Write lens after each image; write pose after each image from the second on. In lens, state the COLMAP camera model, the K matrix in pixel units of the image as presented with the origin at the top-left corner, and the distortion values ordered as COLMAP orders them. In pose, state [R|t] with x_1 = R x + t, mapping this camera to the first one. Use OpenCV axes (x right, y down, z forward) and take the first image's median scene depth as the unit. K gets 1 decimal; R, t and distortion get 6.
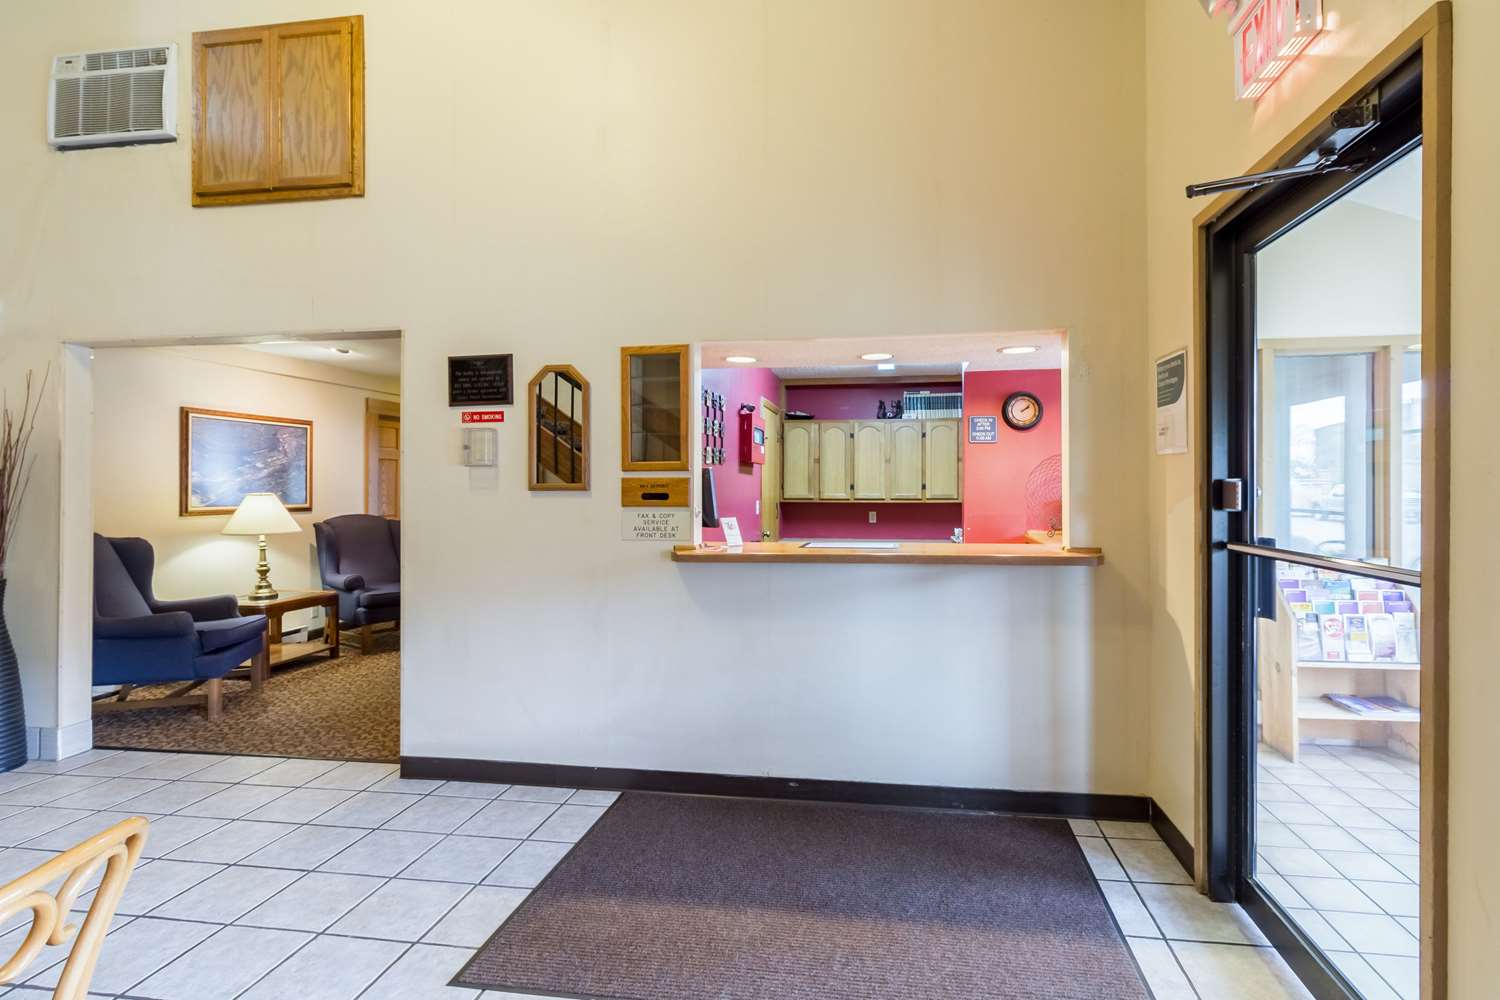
lens RADIAL K [[707.1, 0, 799.0], [0, 707.1, 483.3], [0, 0, 1]] dist [-0.002279, 0.000121]
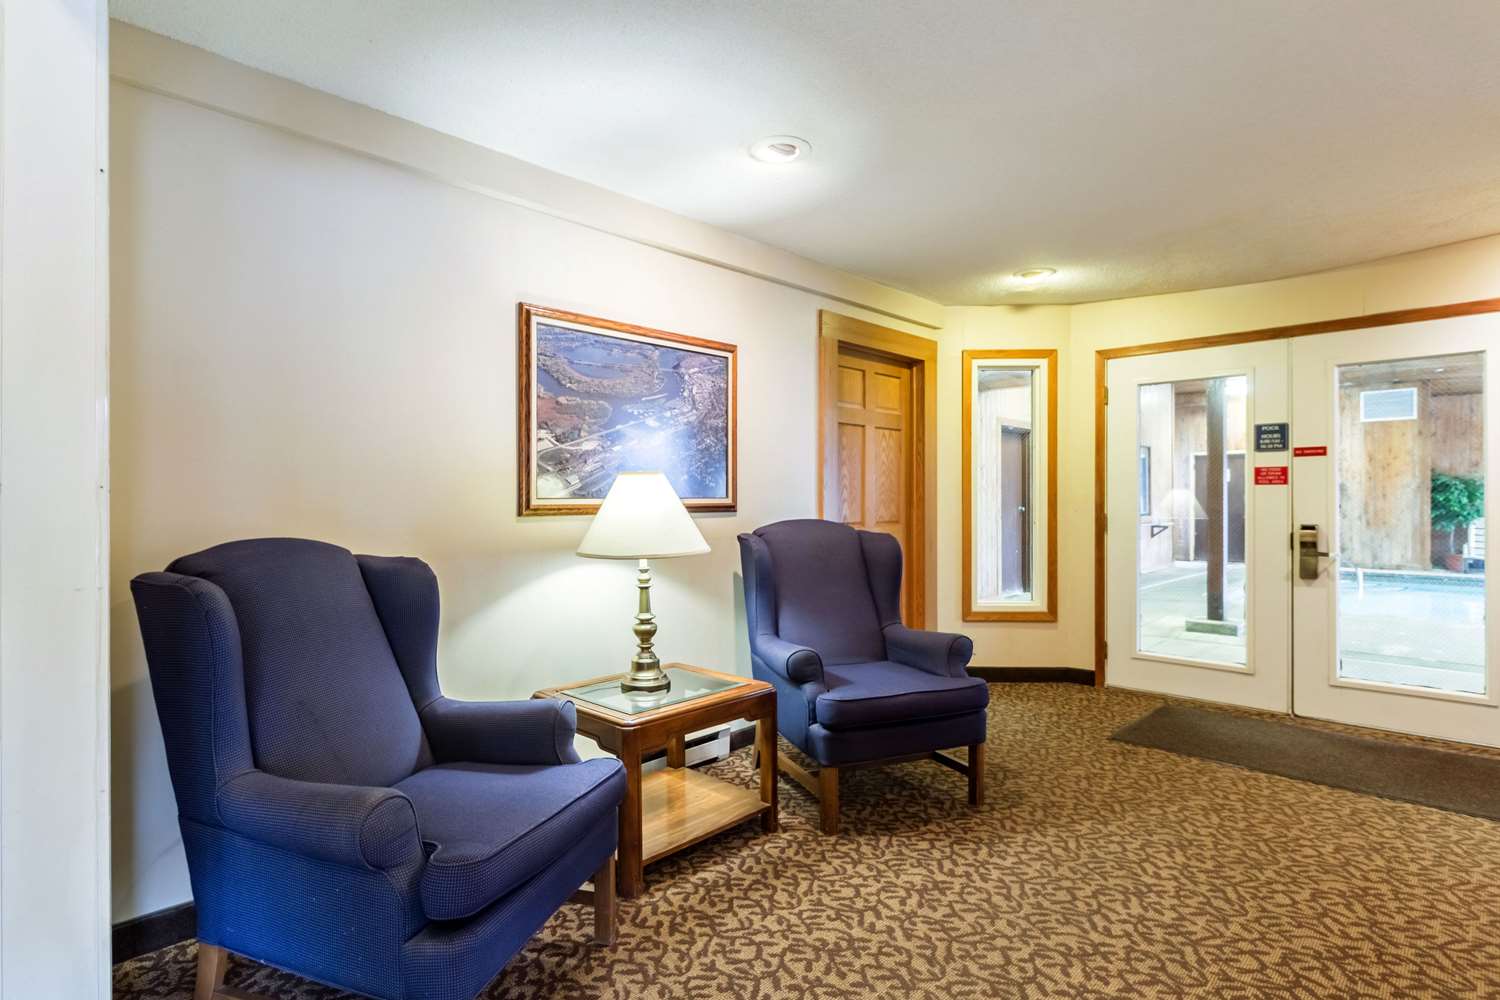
lens RADIAL K [[773.8, 0, 747.2], [0, 773.8, 497.3], [0, 0, 1]] dist [-0.000374, -0.000005]
pose [[0.814714, 0.002436, -0.579858, -0.368550], [0.001761, 0.999976, 0.006676, 0.026426], [0.579860, -0.006460, 0.814690, 0.568052]]
